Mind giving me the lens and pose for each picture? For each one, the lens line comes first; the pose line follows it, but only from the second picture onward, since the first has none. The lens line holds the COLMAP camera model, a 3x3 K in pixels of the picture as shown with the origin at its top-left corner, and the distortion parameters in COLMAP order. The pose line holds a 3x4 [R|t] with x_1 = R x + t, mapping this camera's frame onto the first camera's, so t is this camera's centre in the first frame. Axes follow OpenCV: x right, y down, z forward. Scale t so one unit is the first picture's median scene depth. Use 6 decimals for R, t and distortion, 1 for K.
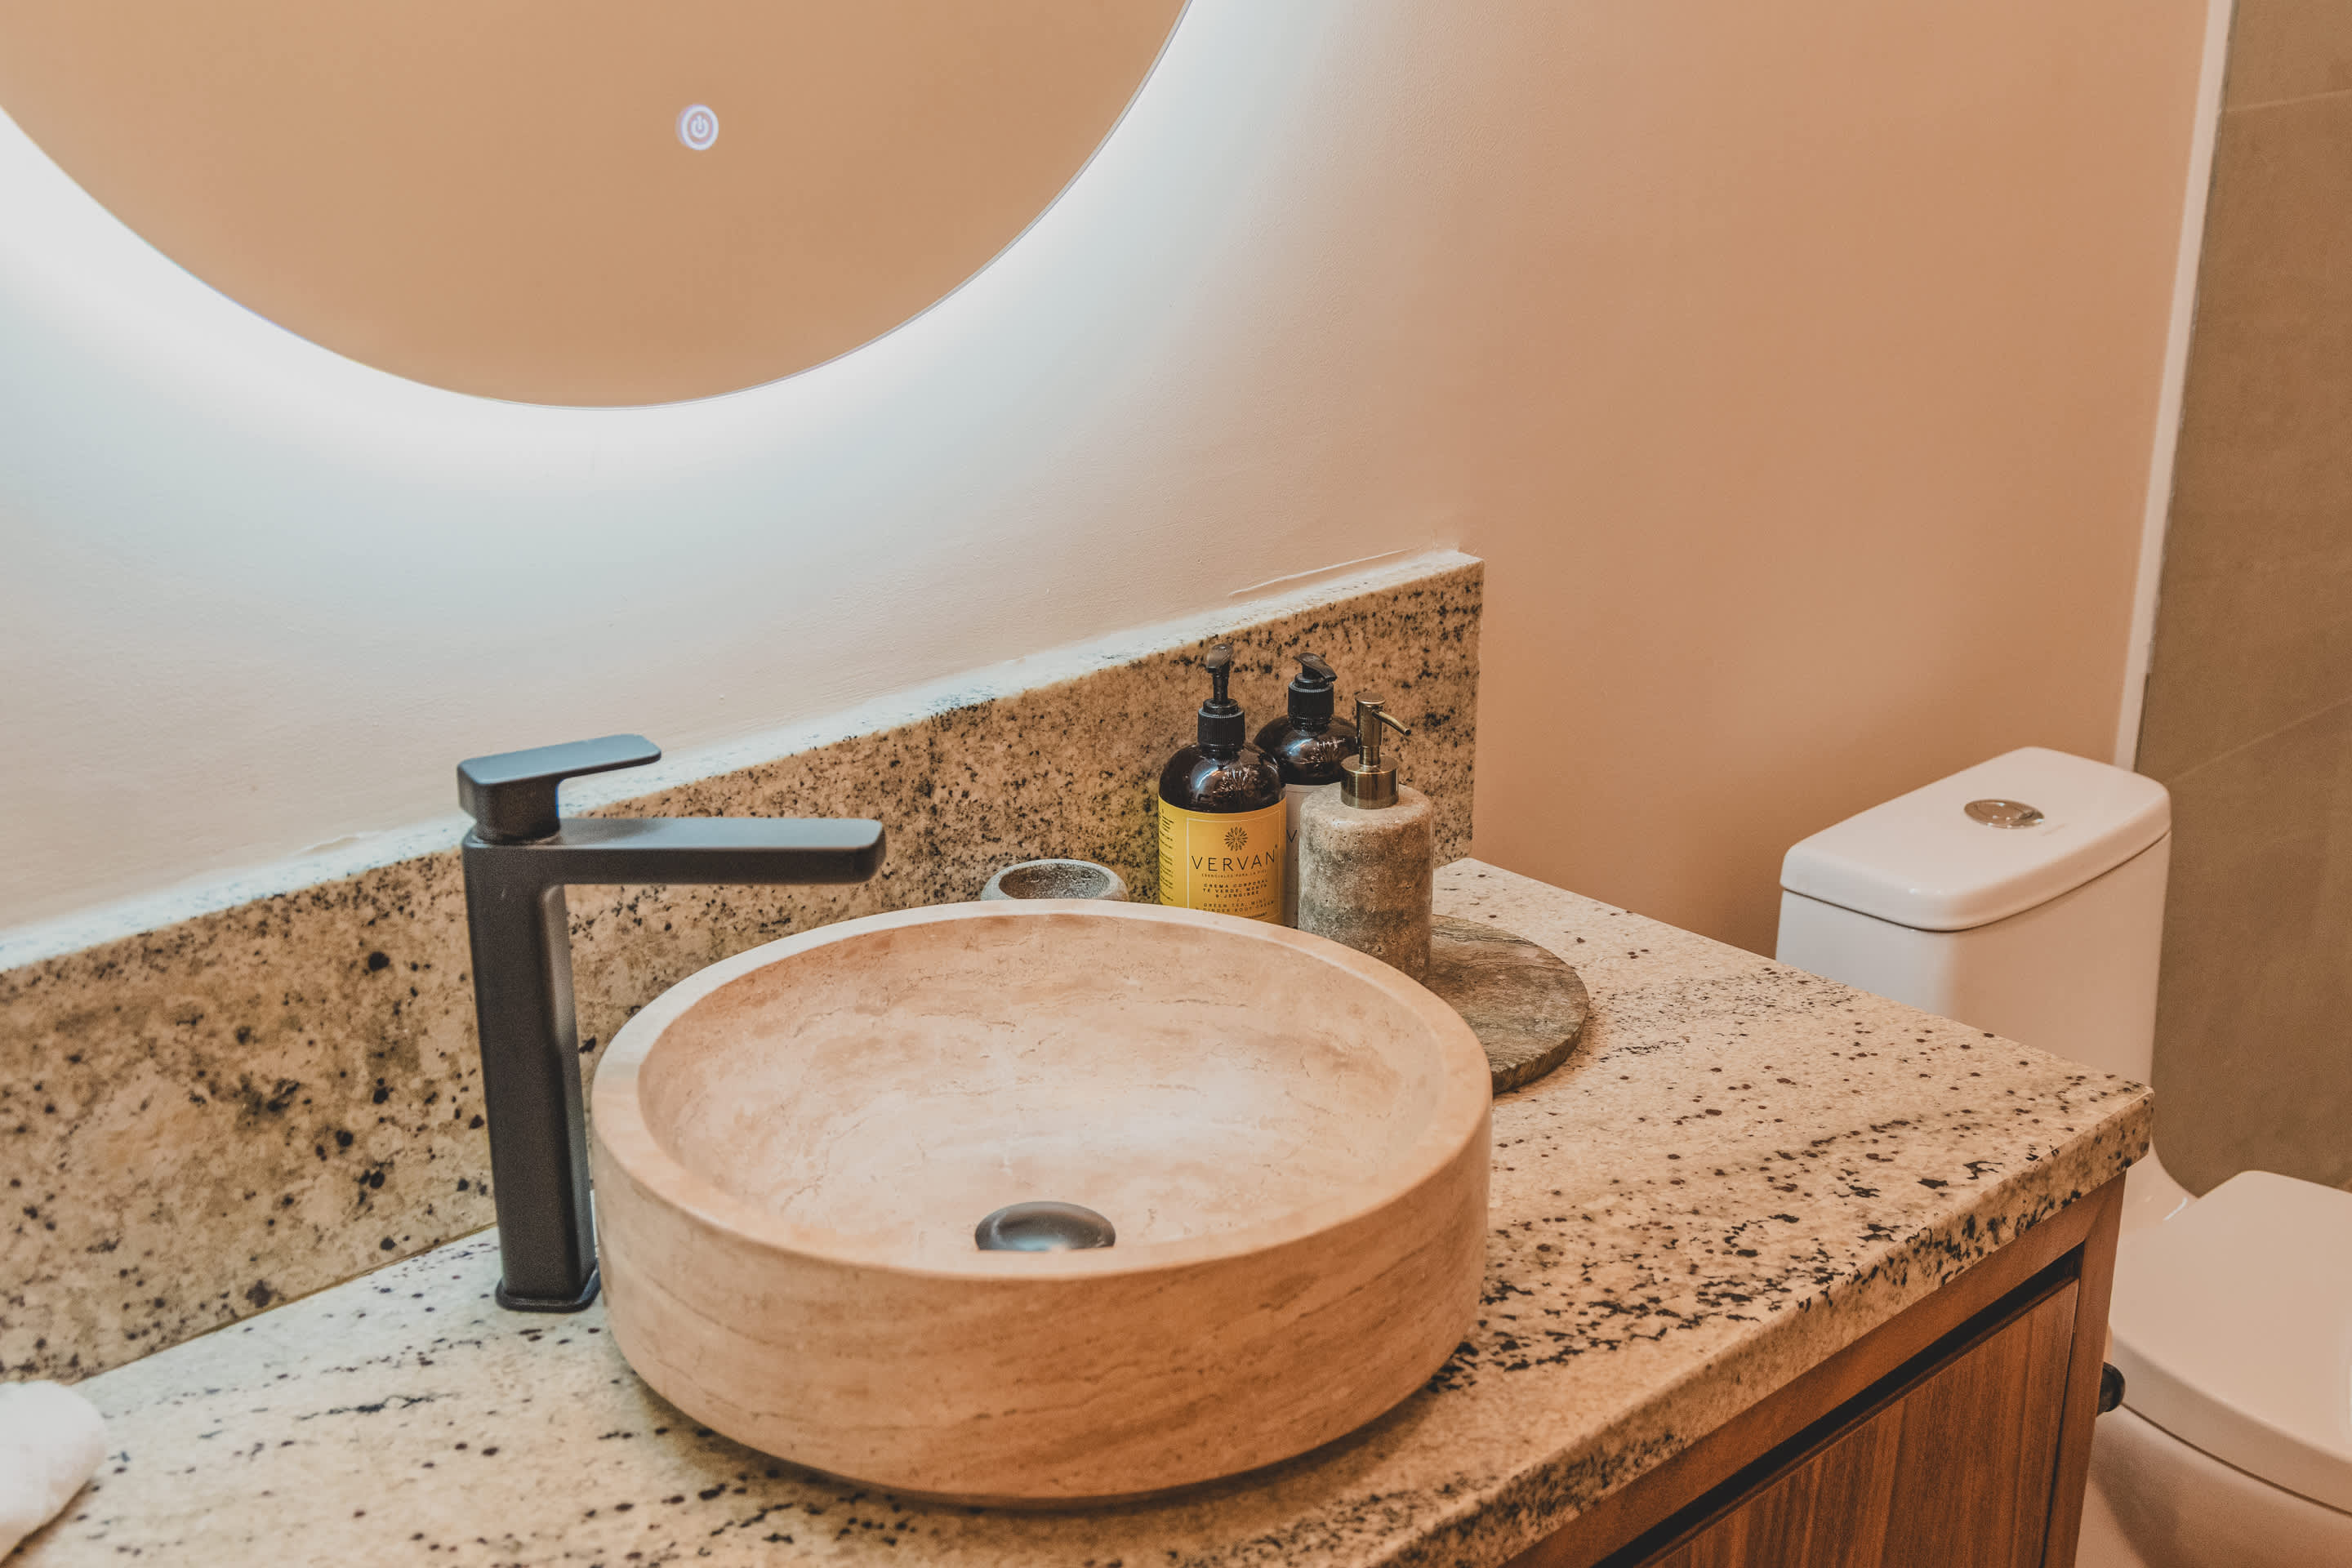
lens RADIAL K [[2959.5, 0, 1178.3], [0, 2959.5, 786.1], [0, 0, 1]] dist [0.000003, 0.000000]
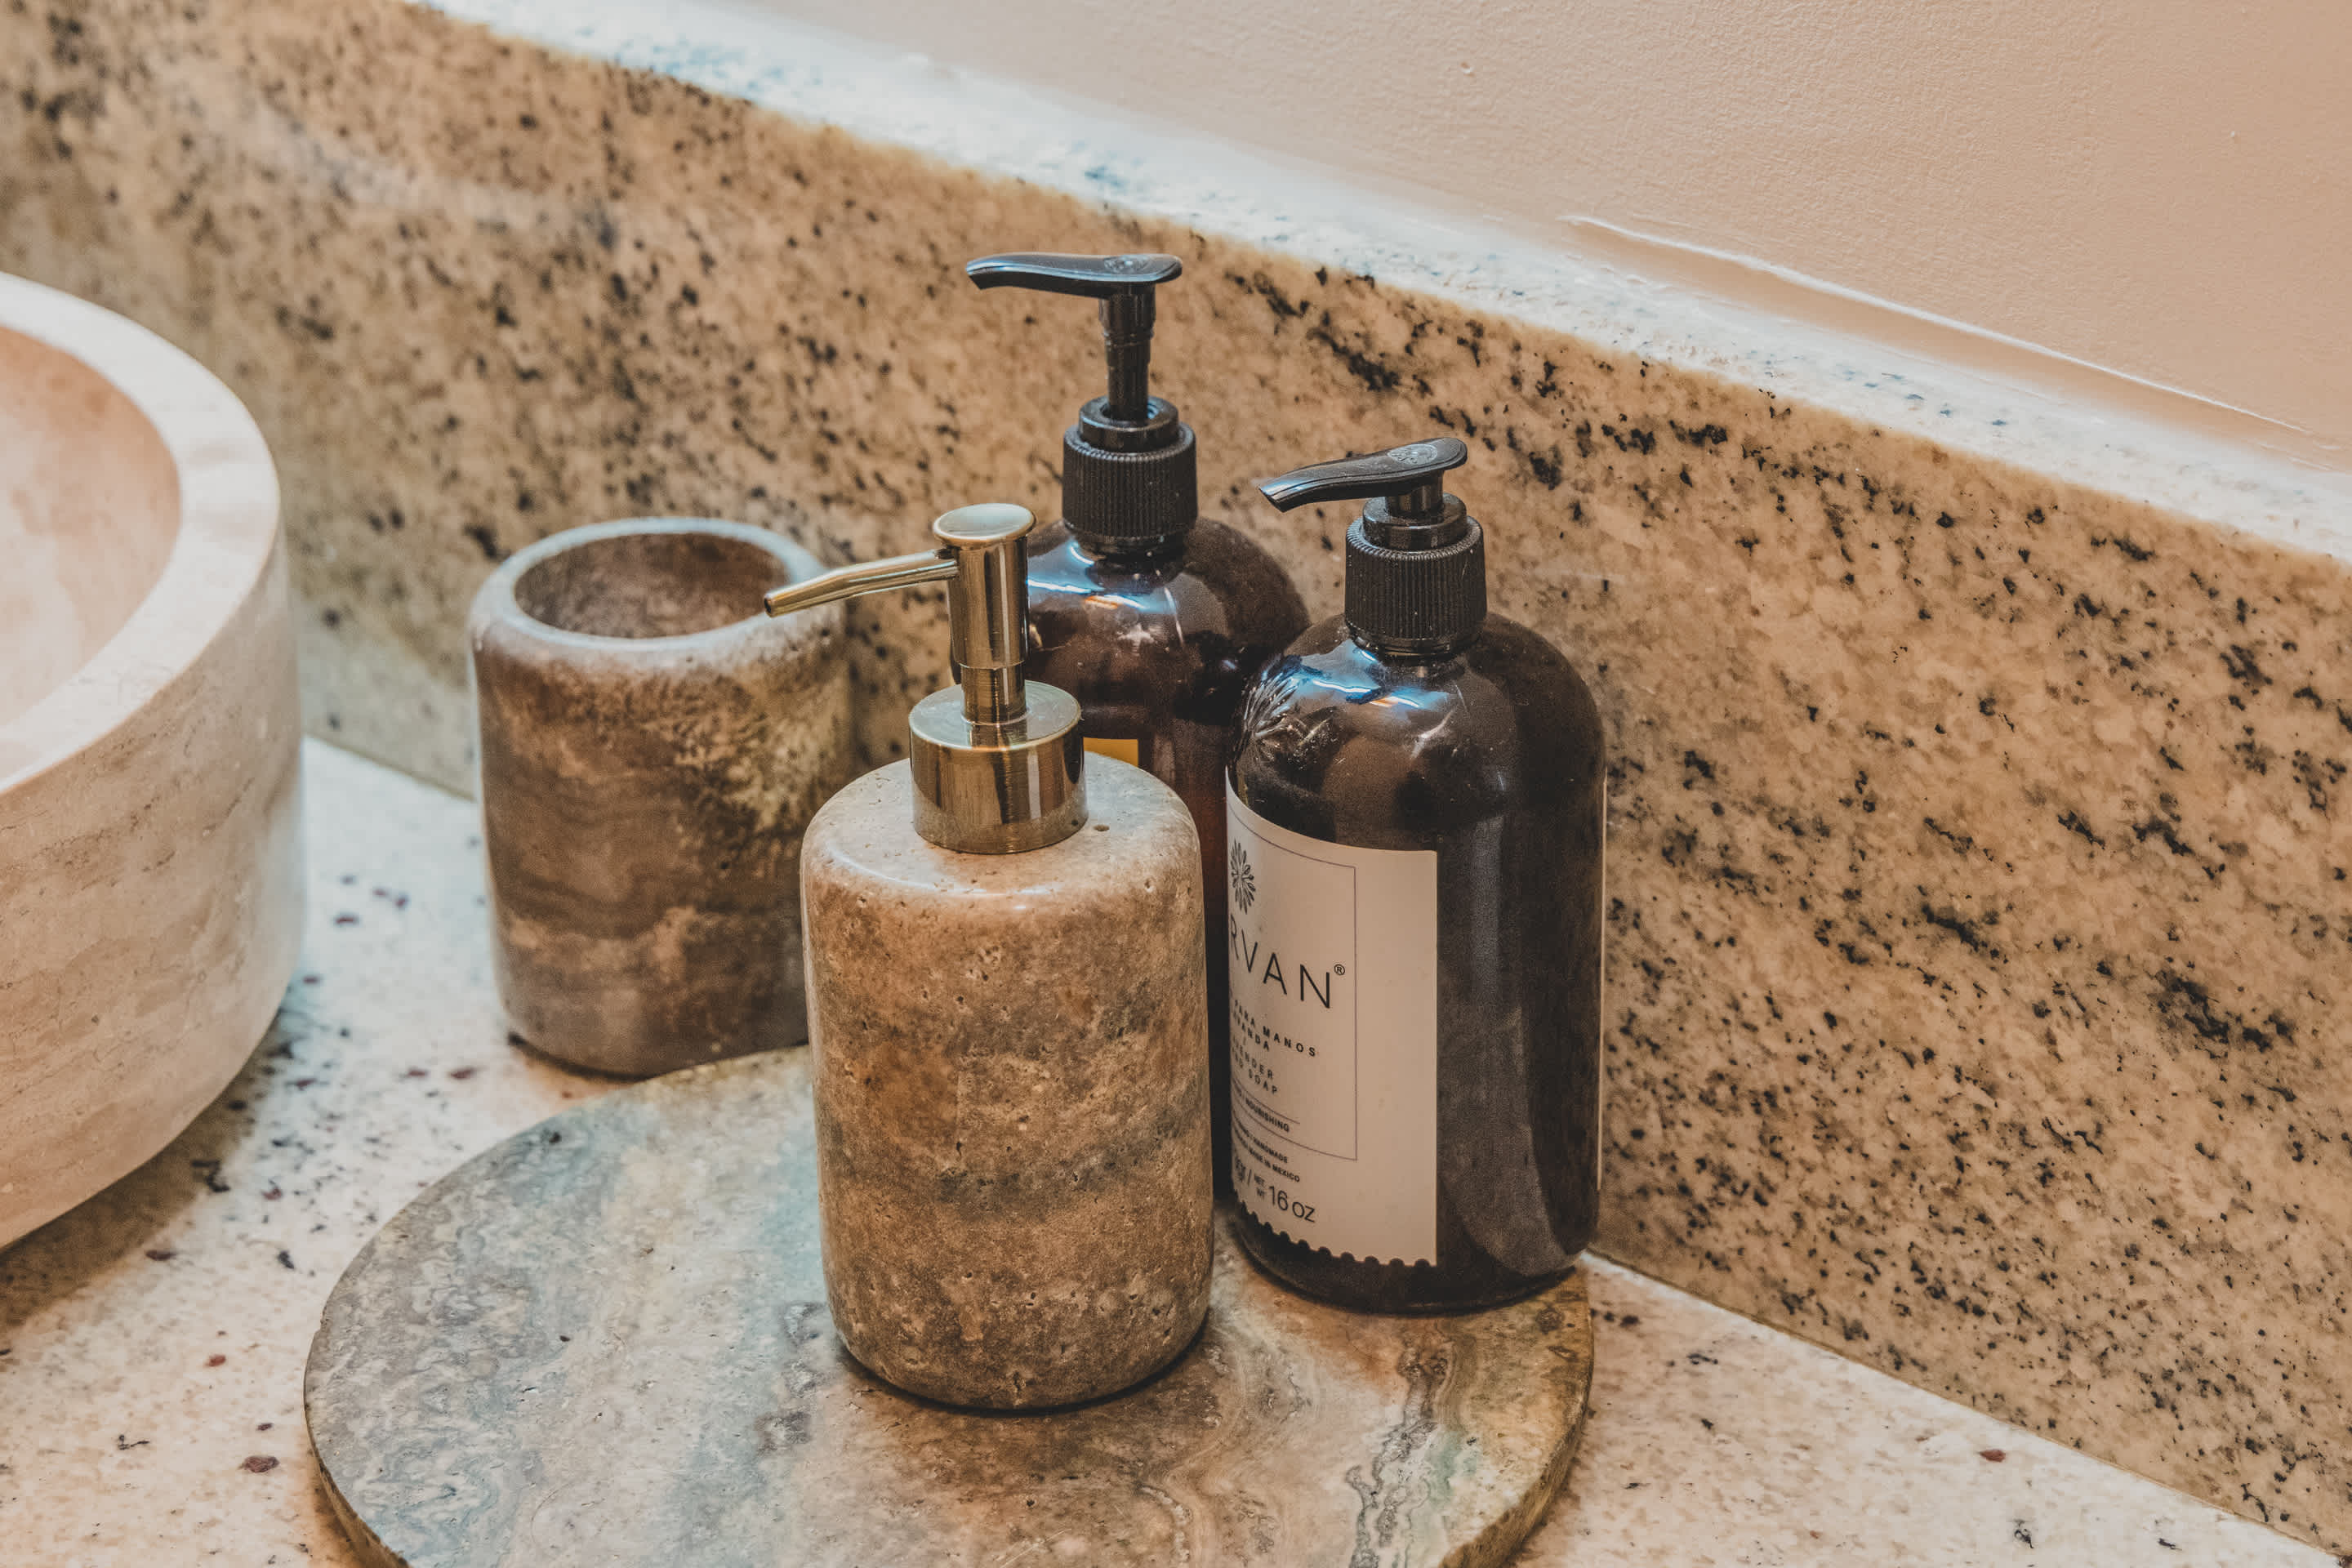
lens RADIAL K [[5989.0, 0, 1180.2], [0, 5989.0, 779.3], [0, 0, 1]] dist [-0.002046, 0.000000]
pose [[0.090843, 0.429937, -0.898277, 0.699740], [-0.322051, 0.866221, 0.382026, -0.275008], [0.942354, 0.254587, 0.217152, 0.906847]]
